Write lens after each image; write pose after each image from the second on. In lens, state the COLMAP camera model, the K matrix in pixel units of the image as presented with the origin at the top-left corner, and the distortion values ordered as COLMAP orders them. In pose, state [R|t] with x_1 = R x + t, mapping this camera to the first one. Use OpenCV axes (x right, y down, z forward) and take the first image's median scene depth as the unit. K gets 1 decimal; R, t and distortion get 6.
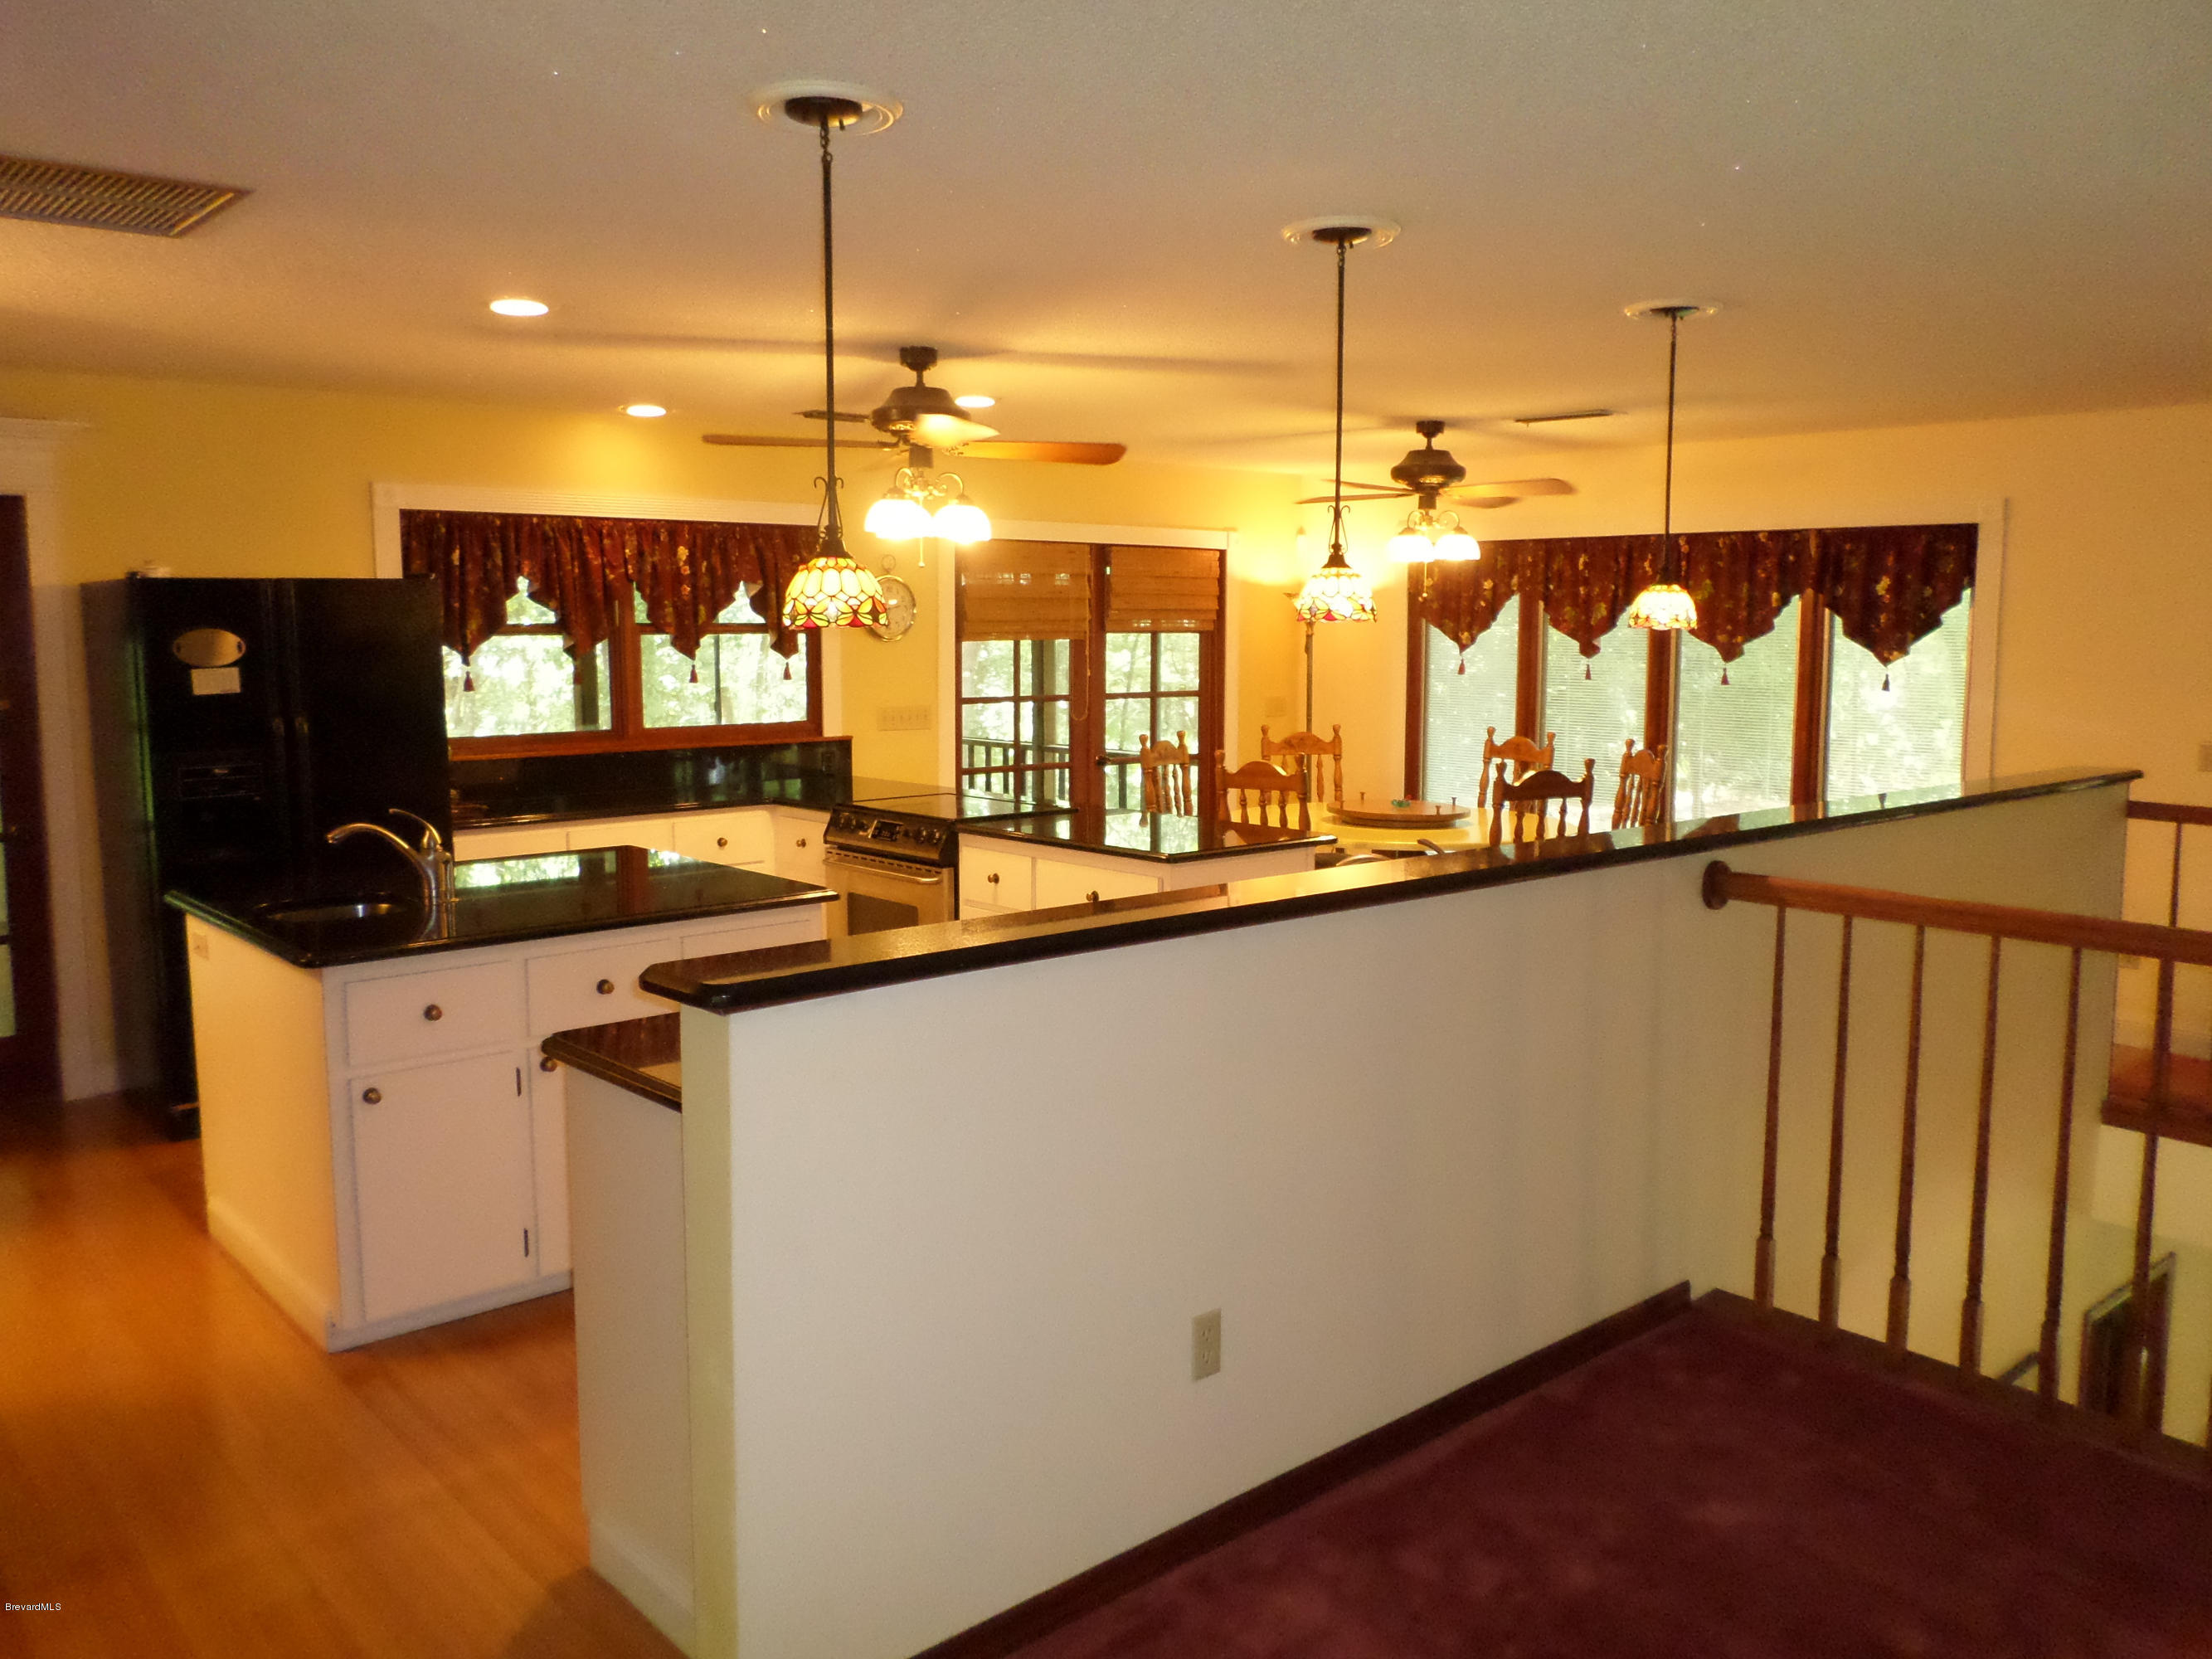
lens RADIAL K [[1658.7, 0, 1106.0], [0, 1658.7, 829.5], [0, 0, 1]] dist [-0.025797, -0.004001]
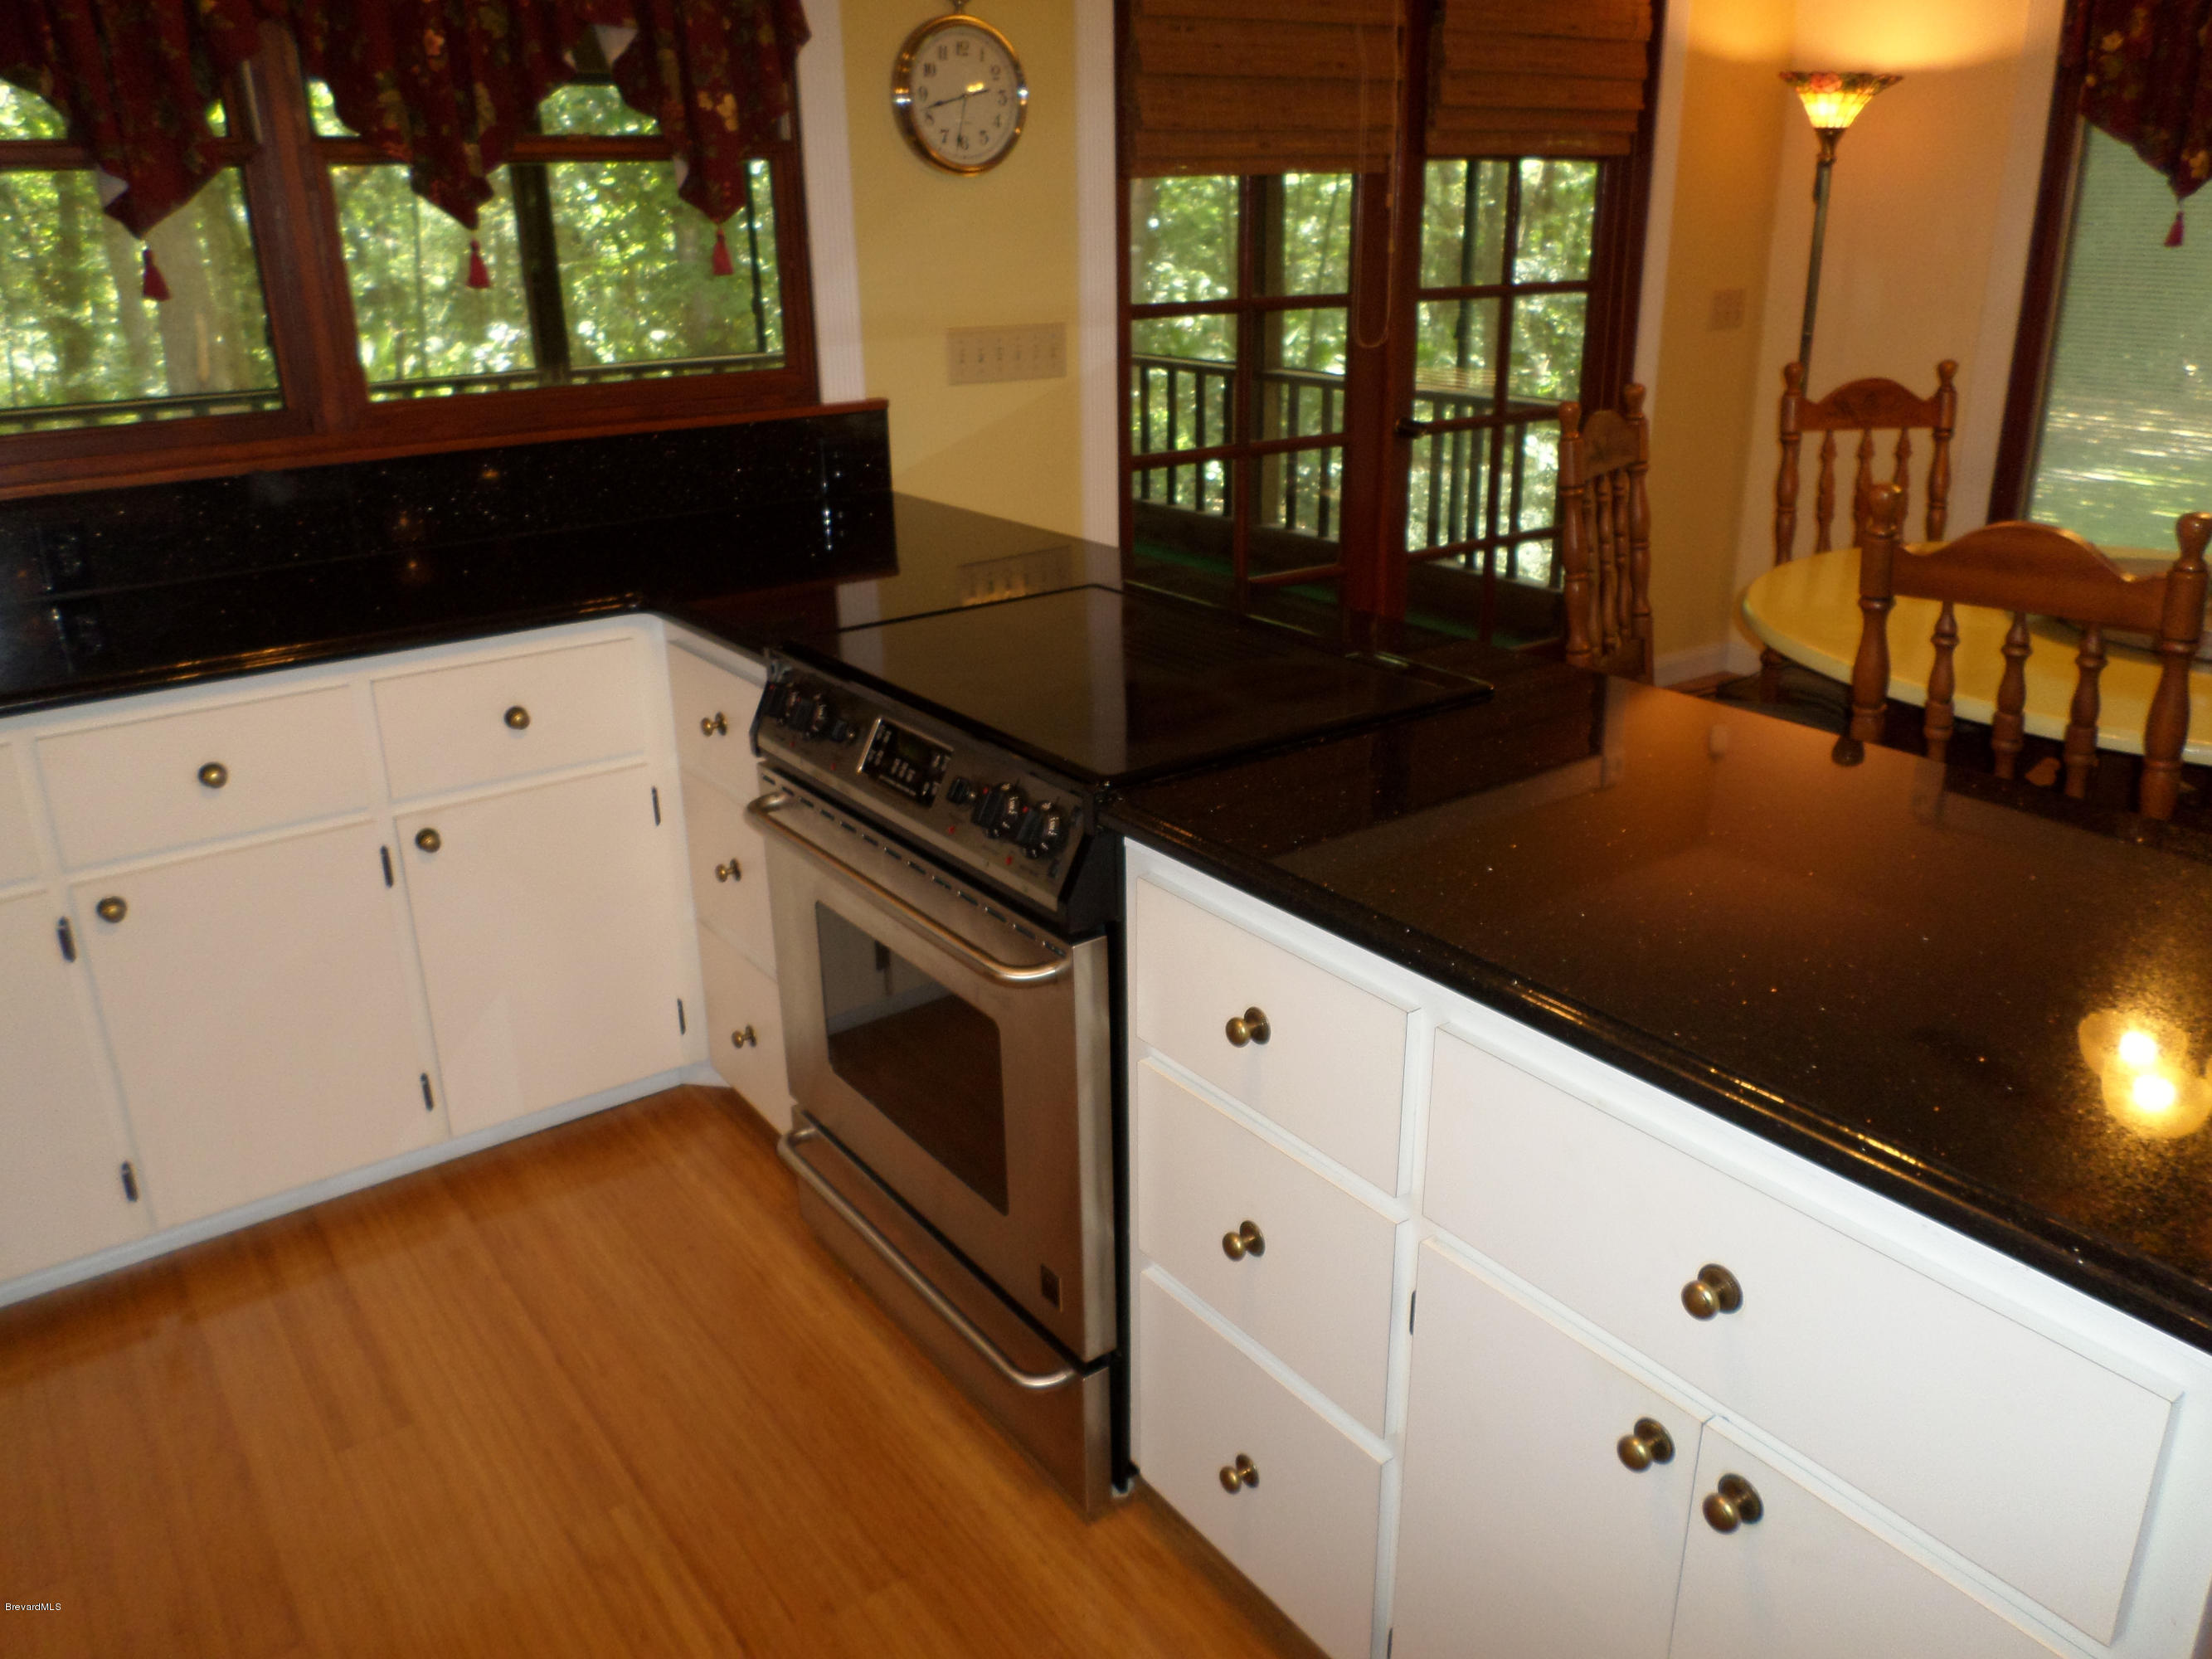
lens RADIAL K [[1658.7, 0, 1106.0], [0, 1658.7, 829.5], [0, 0, 1]] dist [-0.025797, -0.004001]
pose [[0.995202, 0.020715, -0.095626, -0.048585], [0.003200, 0.969918, 0.243411, -0.052855], [0.097792, -0.242549, 0.965198, 0.545359]]
